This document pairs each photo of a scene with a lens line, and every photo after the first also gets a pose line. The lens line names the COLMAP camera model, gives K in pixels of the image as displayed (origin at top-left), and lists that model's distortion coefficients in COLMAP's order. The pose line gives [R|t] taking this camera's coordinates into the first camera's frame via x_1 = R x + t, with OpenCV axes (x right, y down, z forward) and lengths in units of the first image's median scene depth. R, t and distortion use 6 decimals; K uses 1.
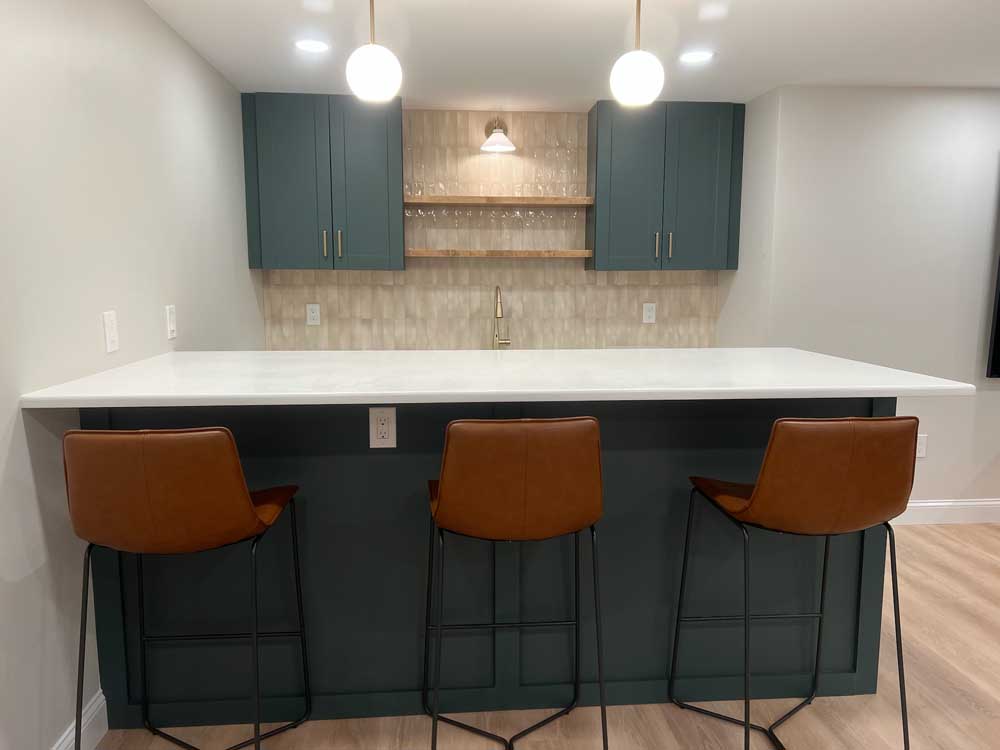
lens RADIAL K [[762.3, 0, 502.2], [0, 762.3, 378.4], [0, 0, 1]] dist [0.000947, -0.004629]
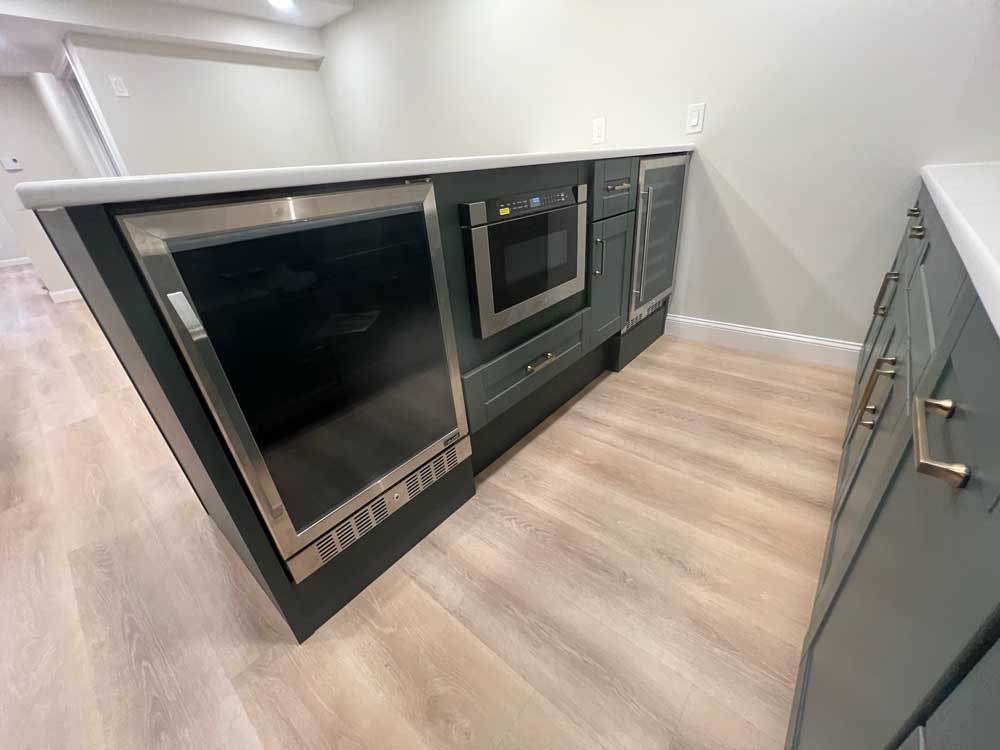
lens RADIAL K [[400.4, 0, 502.1], [0, 400.4, 379.0], [0, 0, 1]] dist [-0.002392, -0.000317]
pose [[-0.716267, 0.368287, -0.592728, 0.257246], [-0.021156, 0.837540, 0.545966, -0.042013], [0.697506, 0.403598, -0.592111, 0.881676]]
